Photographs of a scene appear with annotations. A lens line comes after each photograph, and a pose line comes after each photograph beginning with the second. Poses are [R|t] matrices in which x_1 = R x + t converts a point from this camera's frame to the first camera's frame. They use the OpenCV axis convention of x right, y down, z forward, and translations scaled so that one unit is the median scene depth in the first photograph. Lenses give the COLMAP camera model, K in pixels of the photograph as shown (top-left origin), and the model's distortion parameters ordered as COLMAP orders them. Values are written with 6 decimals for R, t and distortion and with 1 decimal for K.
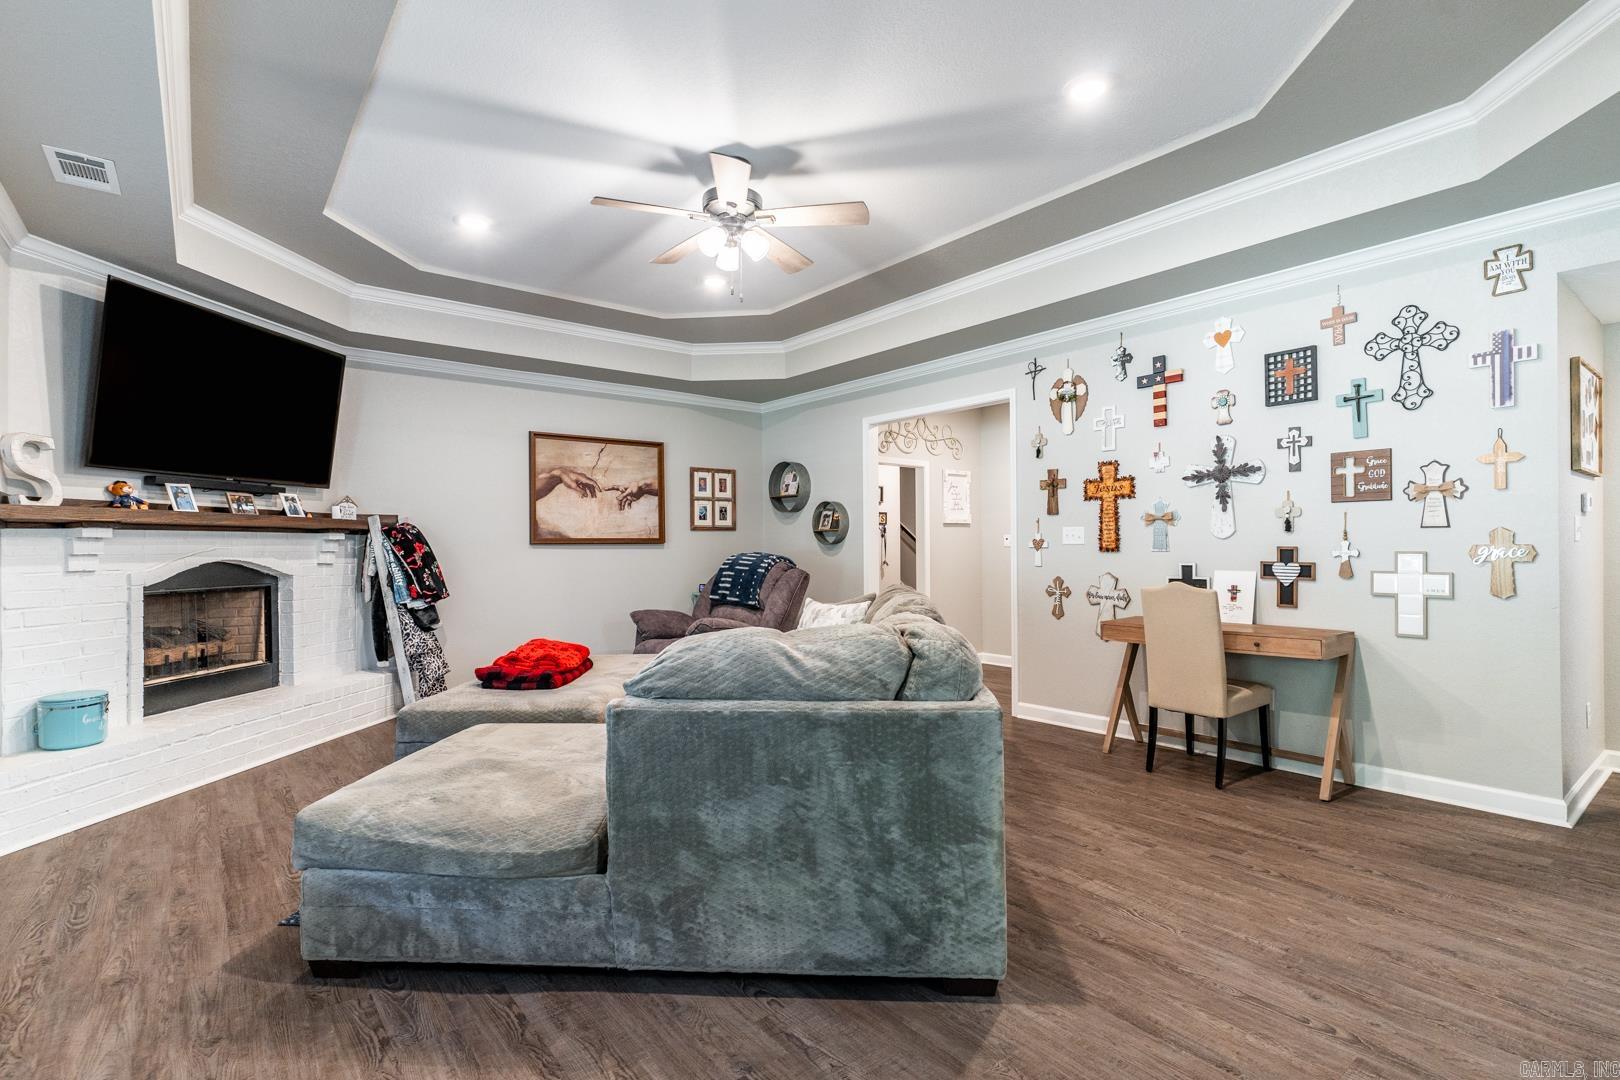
lens RADIAL K [[768.9, 0, 803.3], [0, 768.9, 539.5], [0, 0, 1]] dist [0.001812, 0.001204]
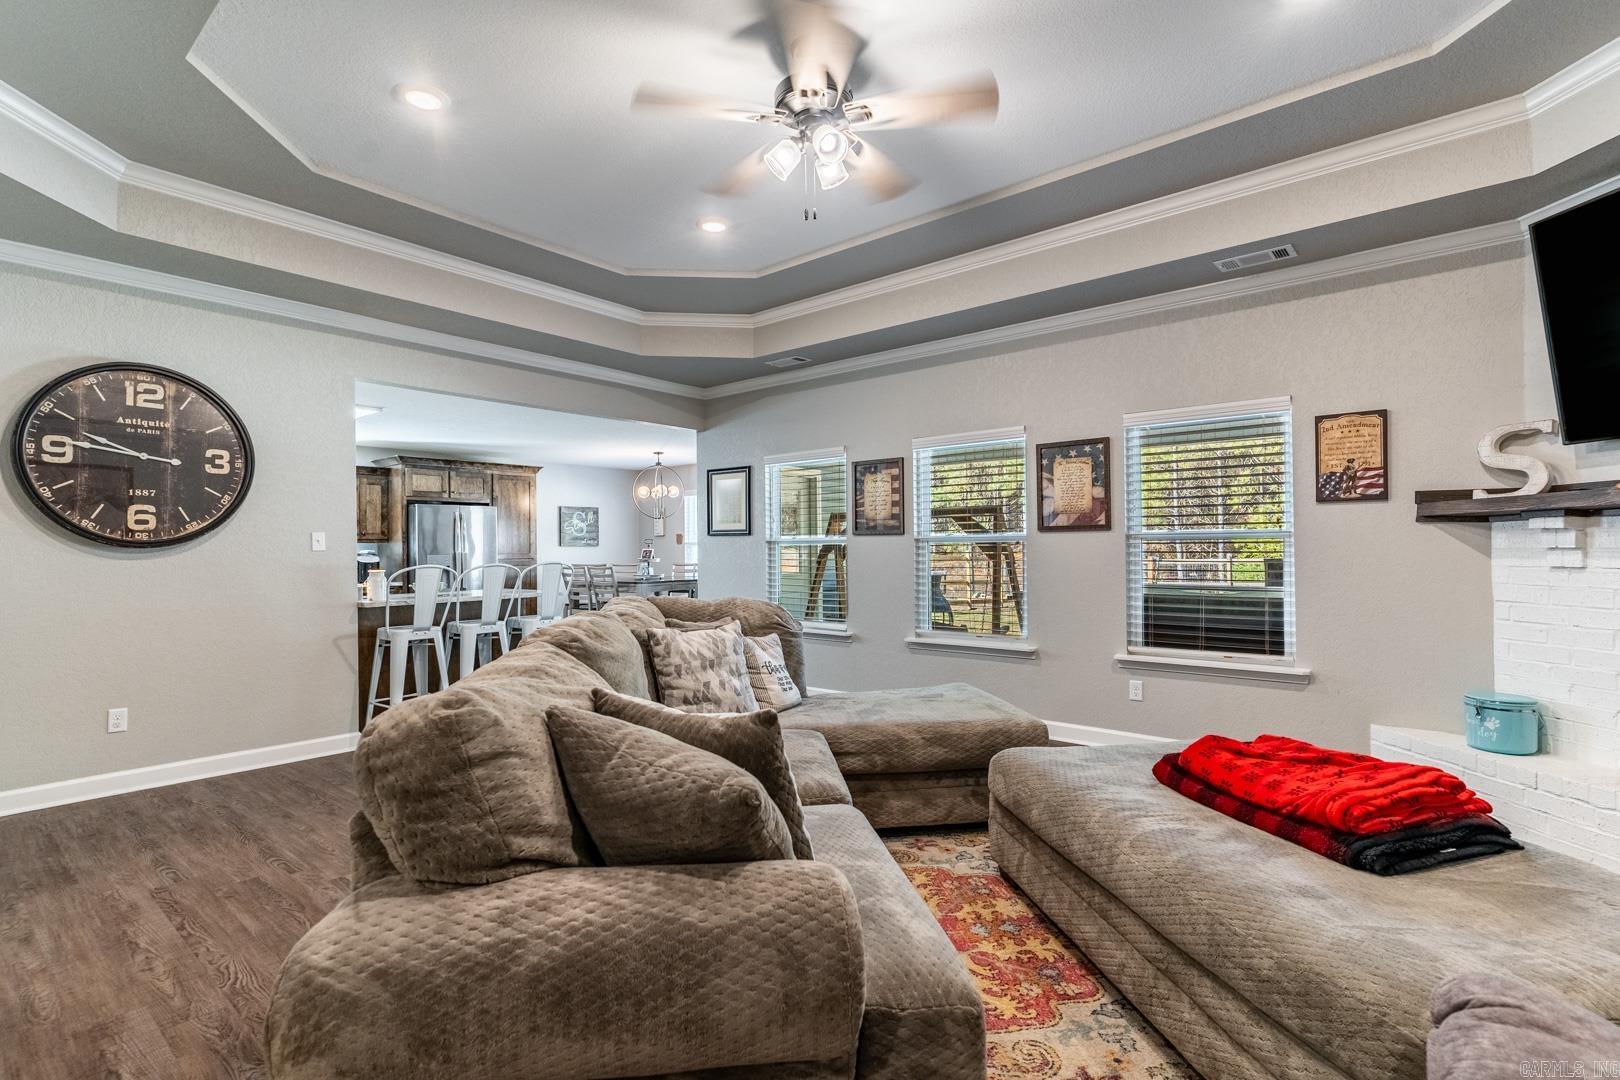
lens RADIAL K [[768.9, 0, 803.3], [0, 768.9, 539.5], [0, 0, 1]] dist [0.001812, 0.001204]
pose [[-0.979804, 0.014914, -0.199404, 0.066799], [0.018657, 0.999683, -0.016908, 0.008674], [0.199089, -0.020287, -0.979771, 1.522739]]
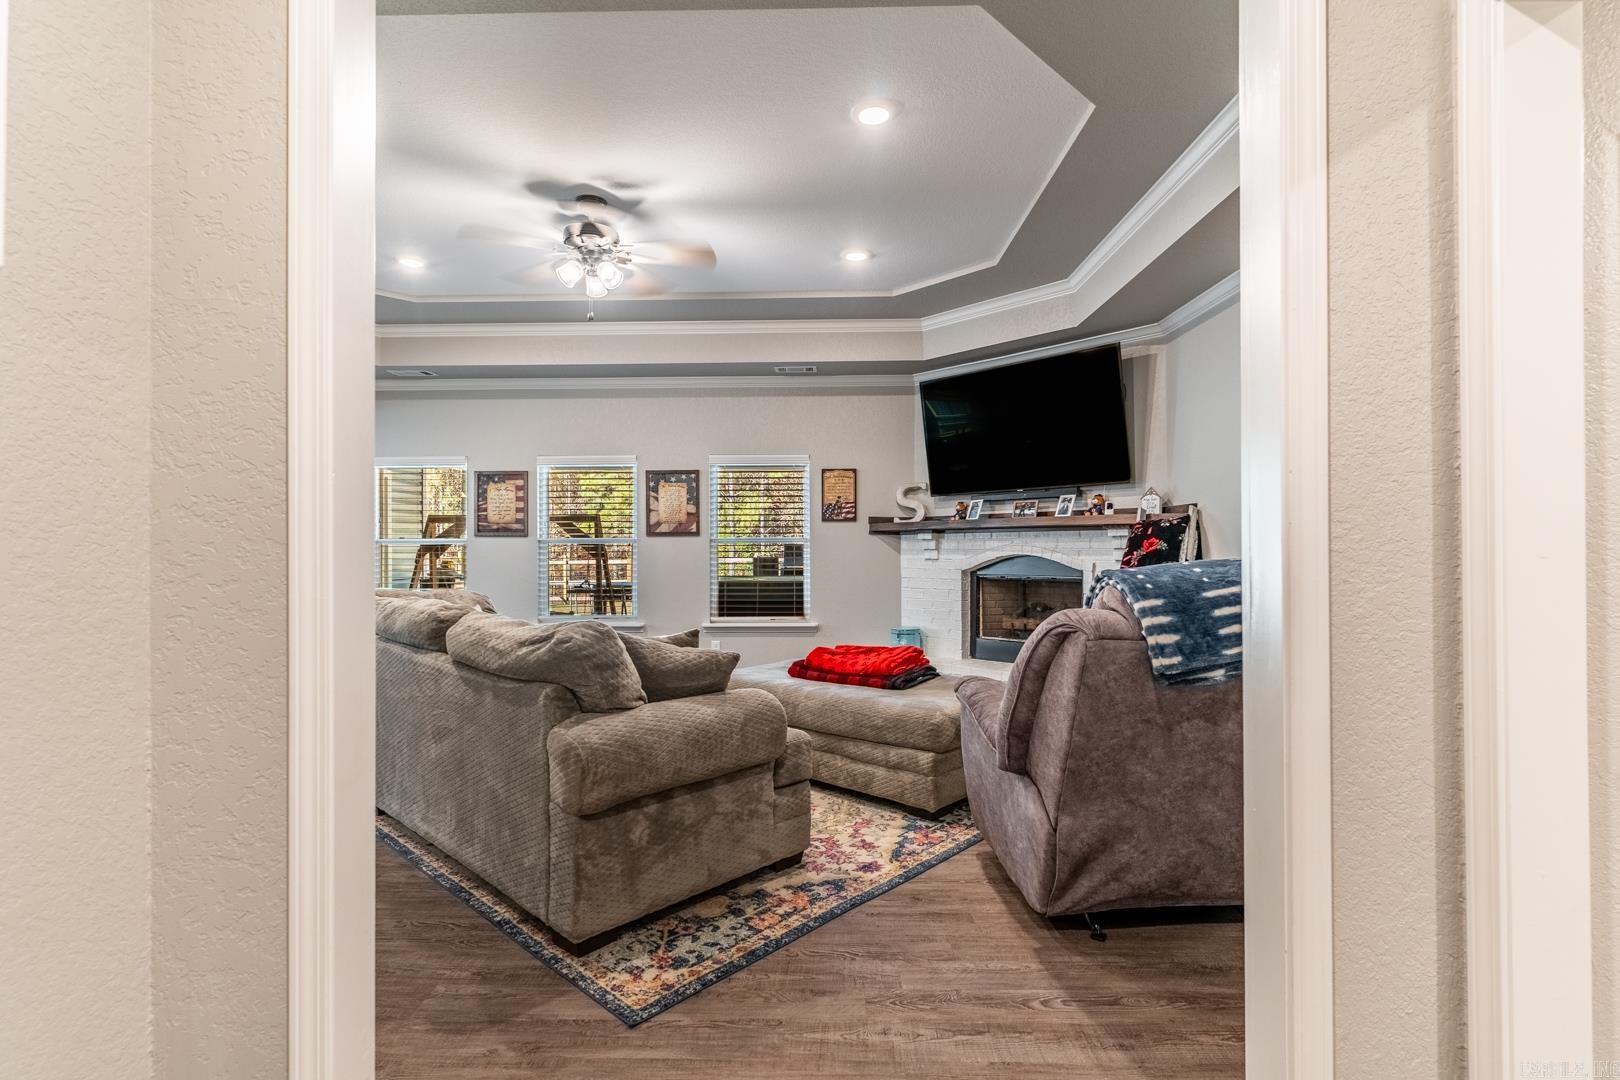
lens RADIAL K [[768.9, 0, 803.3], [0, 768.9, 539.5], [0, 0, 1]] dist [0.001812, 0.001204]
pose [[-0.639824, 0.003484, -0.768514, 0.486636], [0.014847, 0.999859, -0.007828, 0.007291], [0.768378, -0.016419, -0.639785, 1.691166]]
